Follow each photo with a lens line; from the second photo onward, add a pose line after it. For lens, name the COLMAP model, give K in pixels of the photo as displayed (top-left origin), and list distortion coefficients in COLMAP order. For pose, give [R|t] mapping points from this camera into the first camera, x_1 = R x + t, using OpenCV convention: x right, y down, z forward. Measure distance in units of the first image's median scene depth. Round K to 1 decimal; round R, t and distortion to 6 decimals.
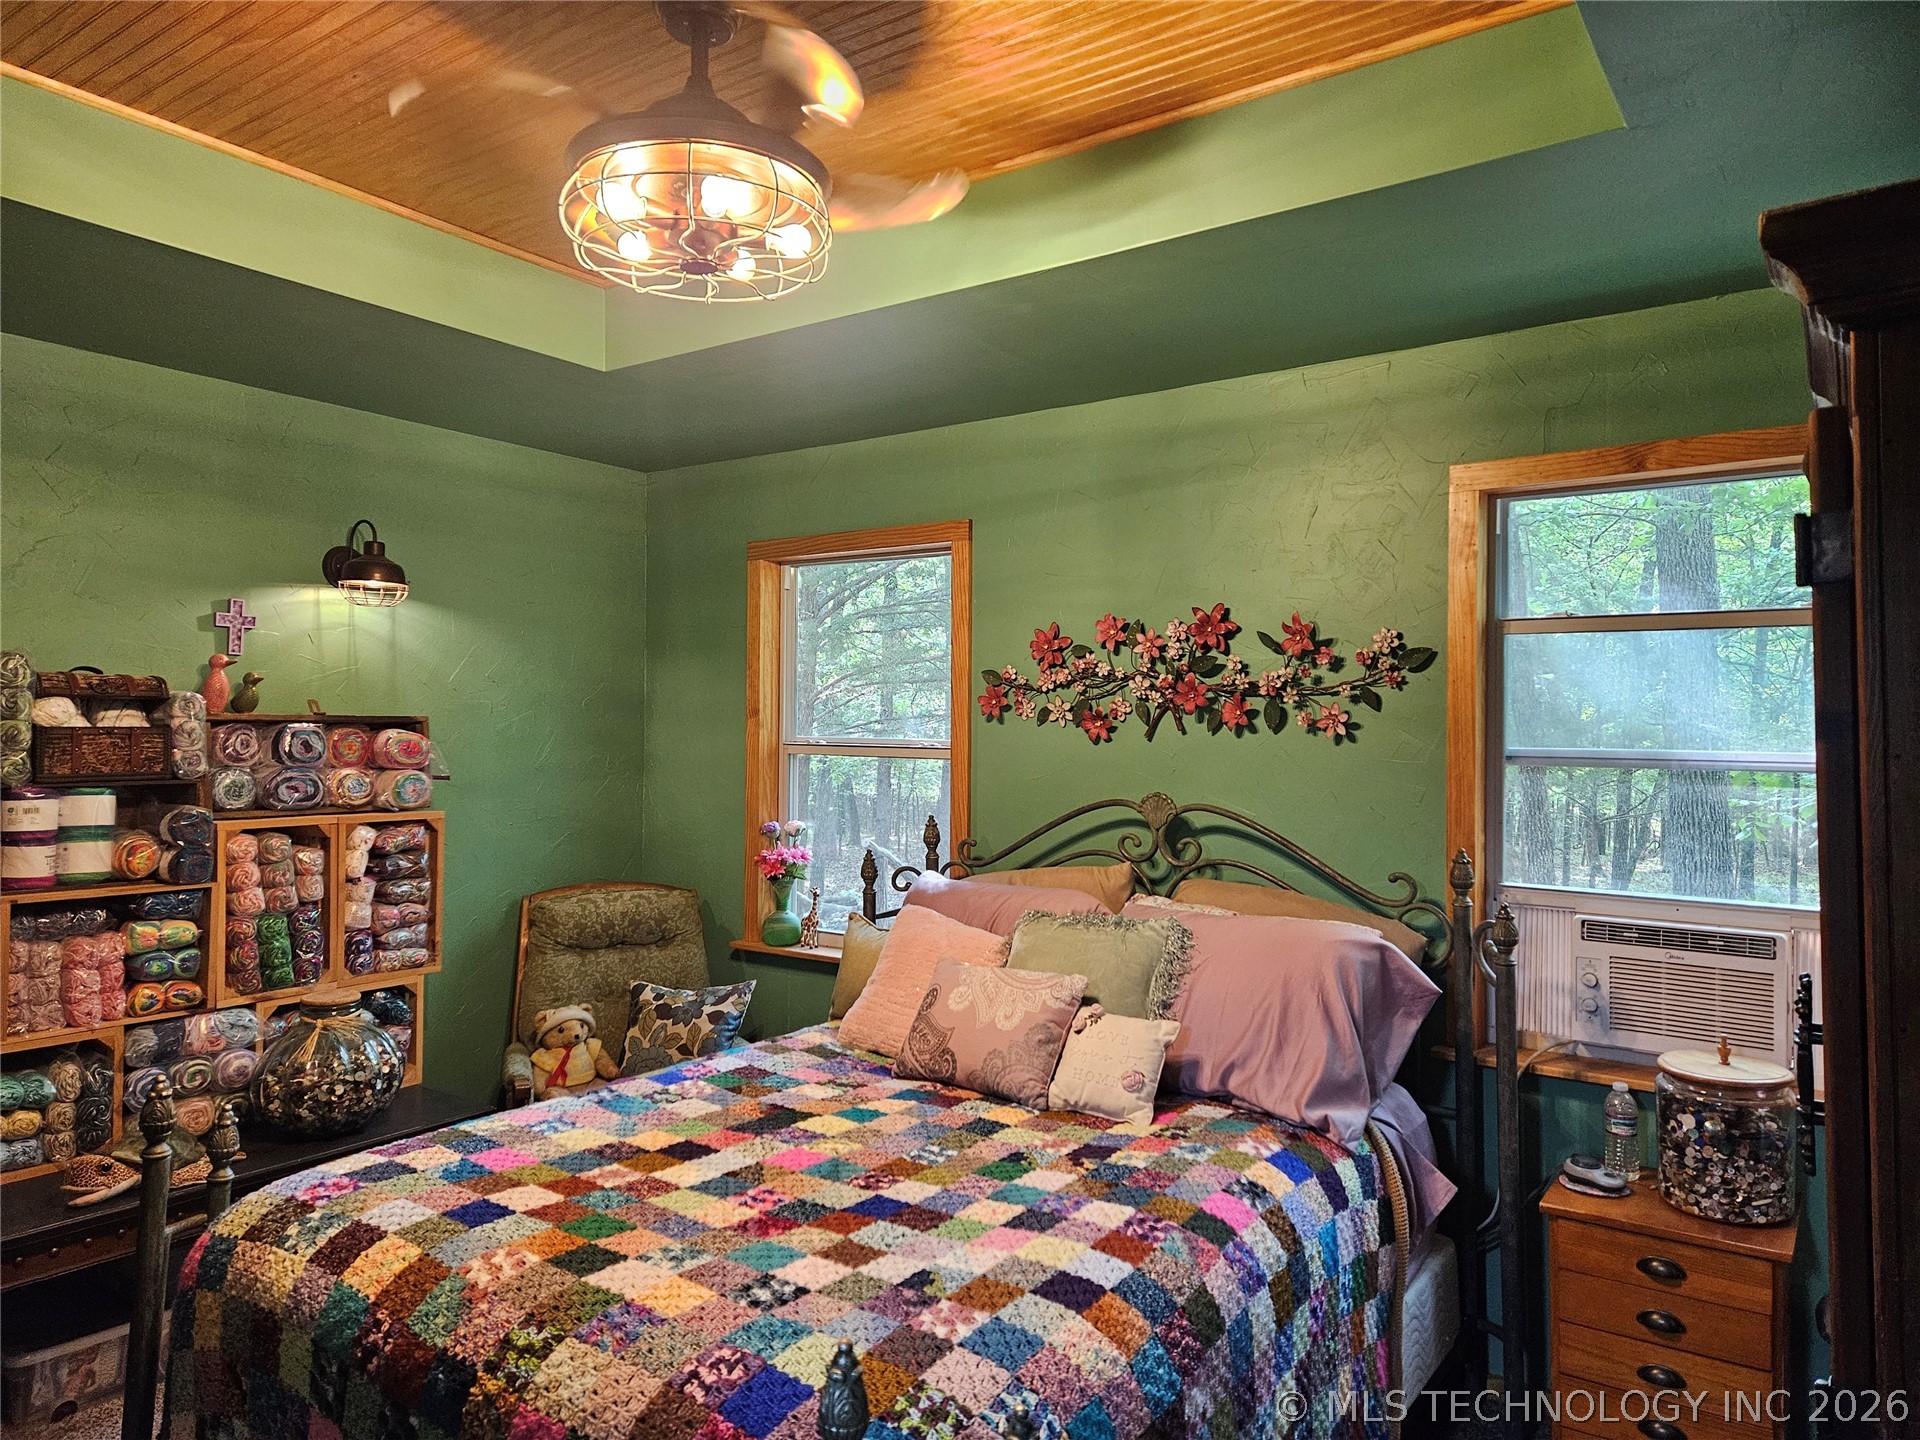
lens RADIAL K [[1277.6, 0, 964.5], [0, 1277.6, 725.9], [0, 0, 1]] dist [0.081472, -0.070879]
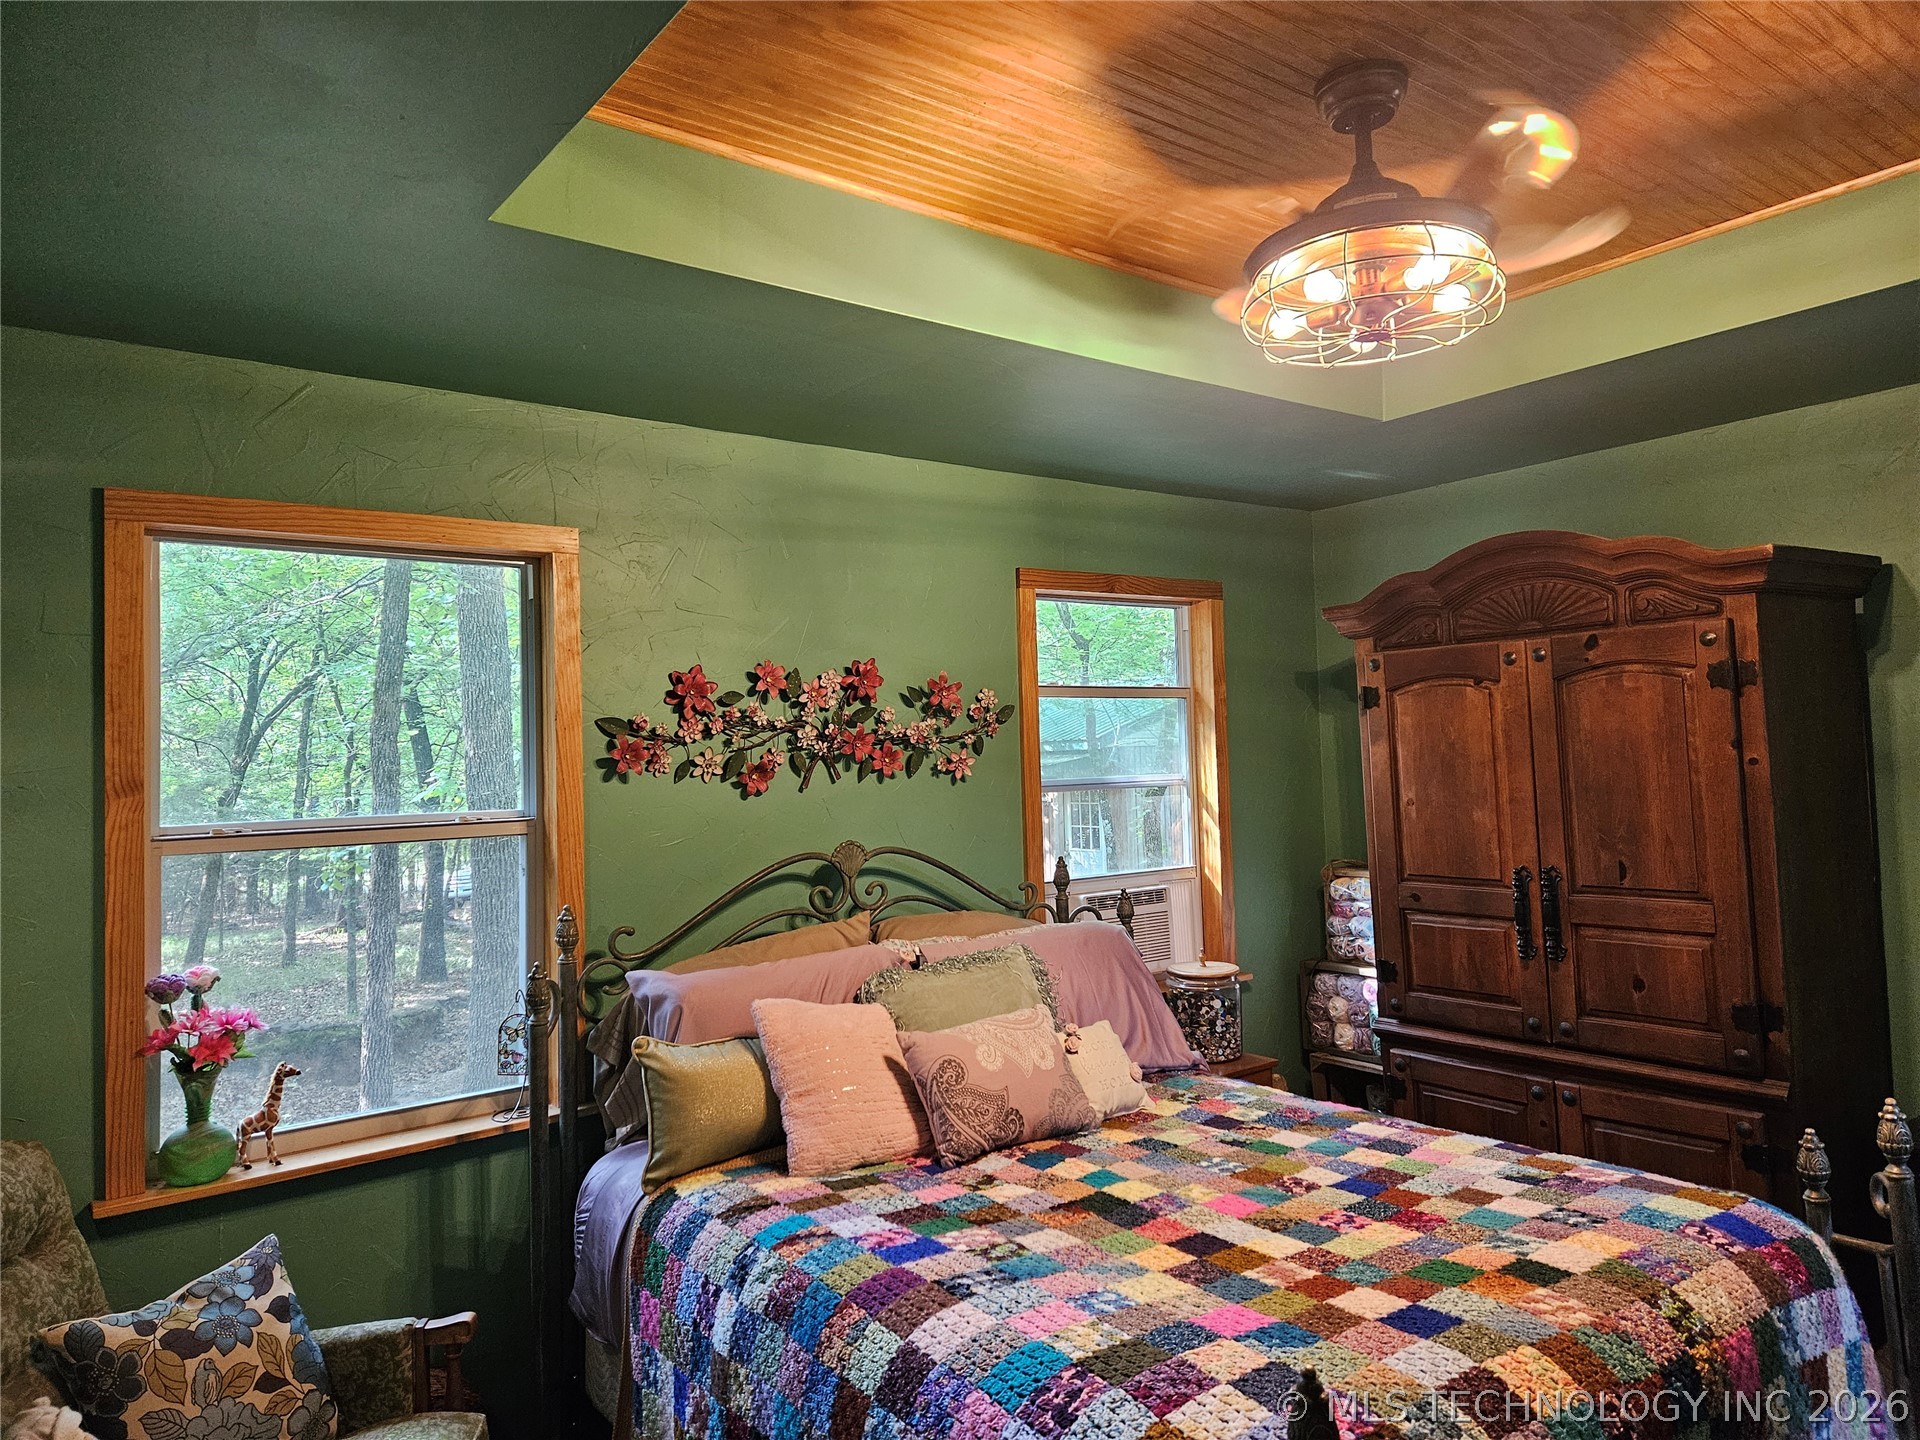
lens RADIAL K [[1277.6, 0, 978.2], [0, 1277.6, 703.9], [0, 0, 1]] dist [0.081472, -0.070879]
pose [[0.283088, 0.025833, 0.958746, -1.188071], [0.037436, 0.998578, -0.037960, -0.020212], [-0.958363, 0.046638, 0.281719, 0.917784]]
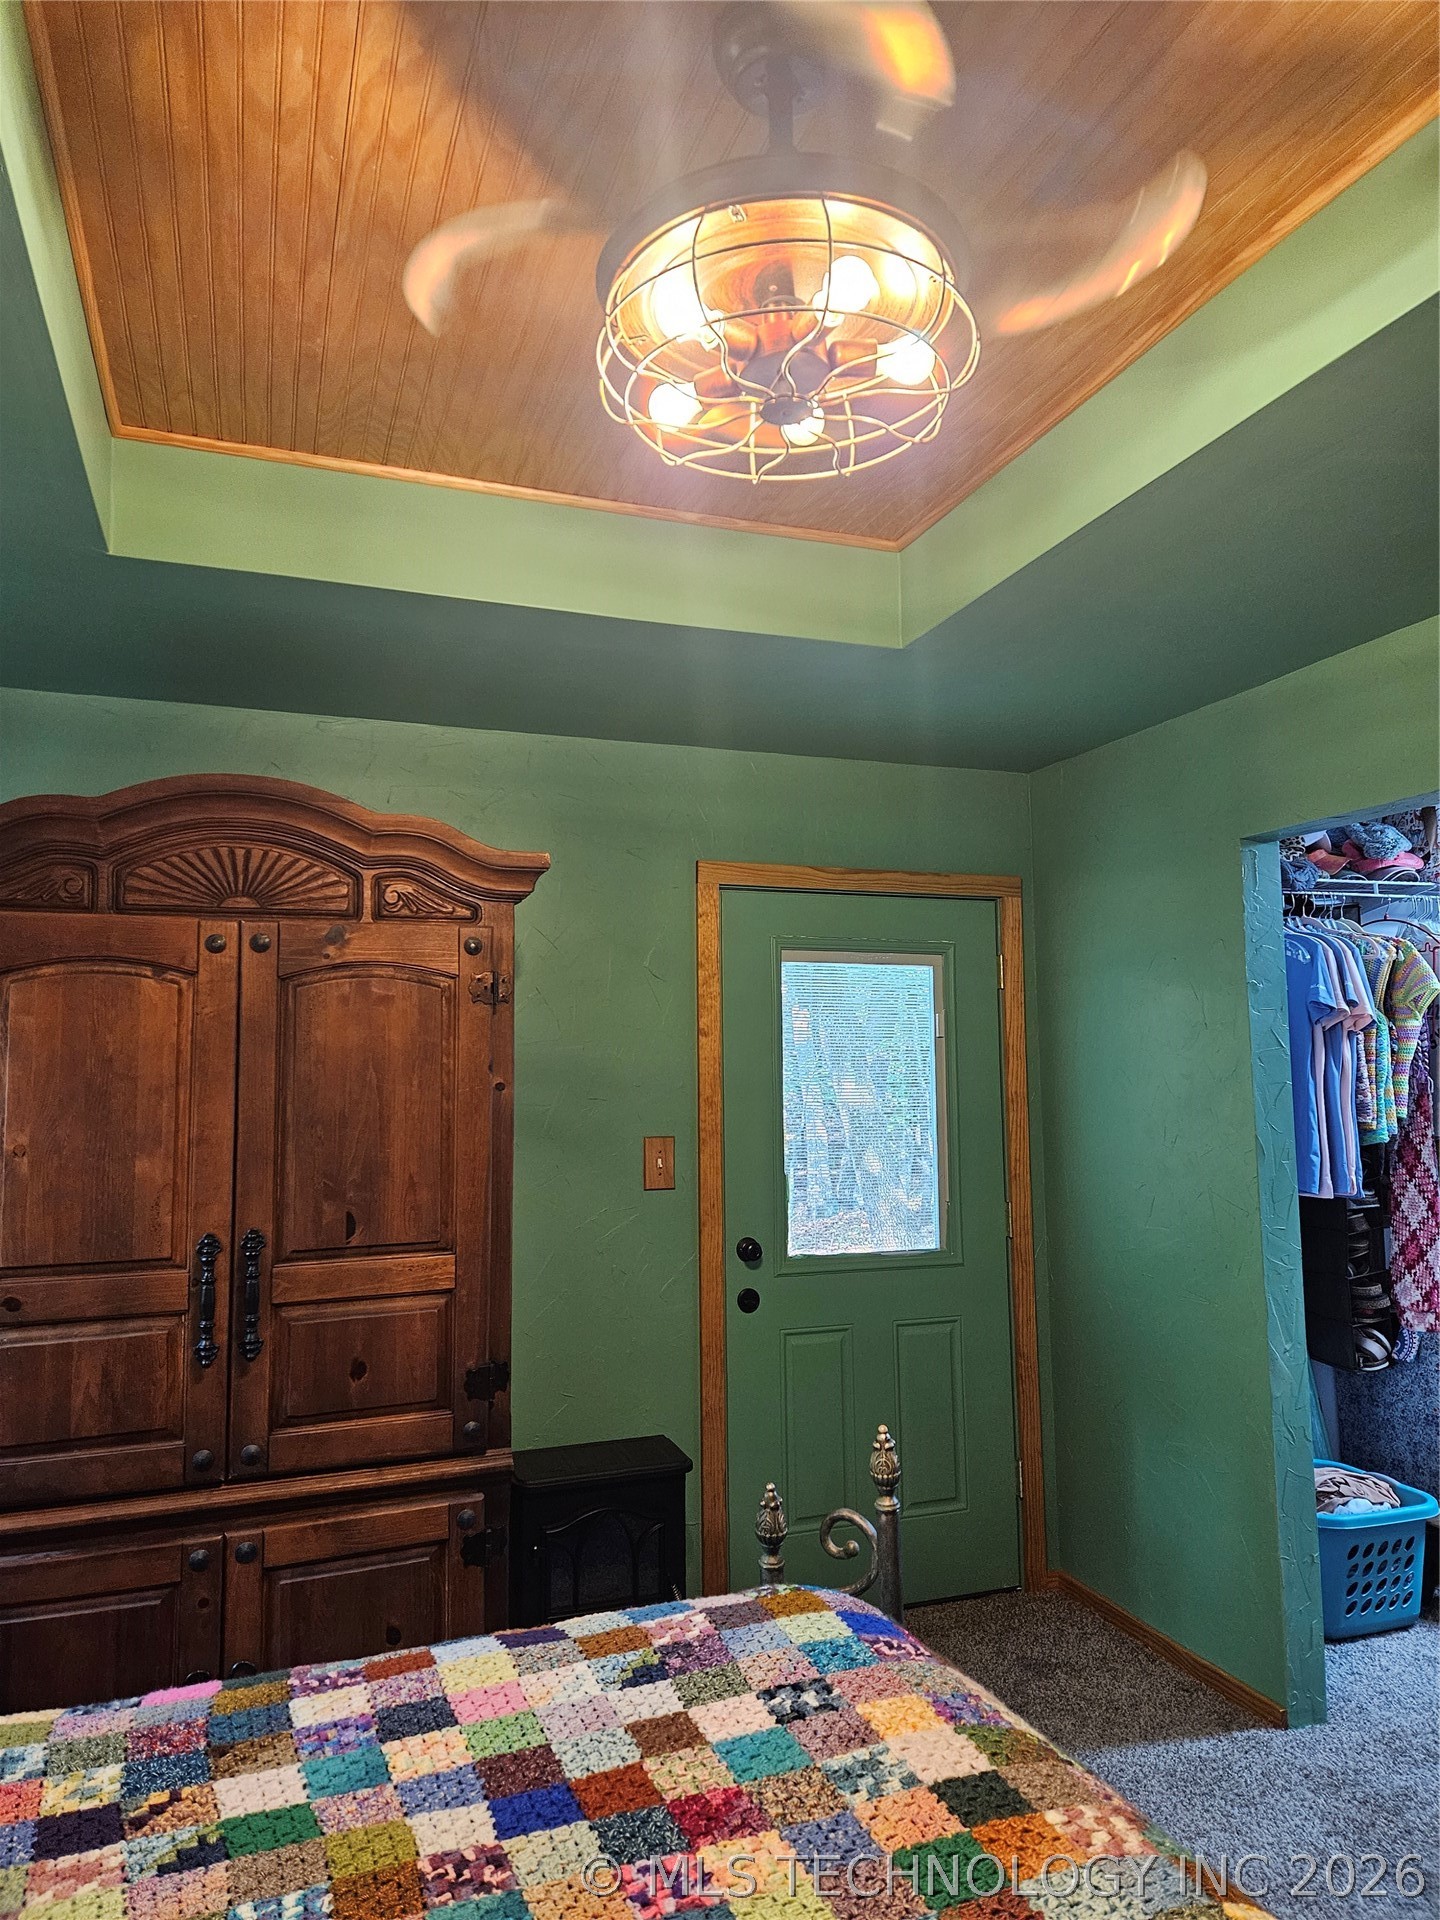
lens RADIAL K [[1277.6, 0, 708.8], [0, 1277.6, 958.3], [0, 0, 1]] dist [0.081472, -0.070879]
pose [[-0.821232, 0.052822, 0.568144, -0.501562], [0.006548, 0.996513, -0.083183, -0.000457], [-0.570557, -0.064592, -0.818714, 1.421113]]
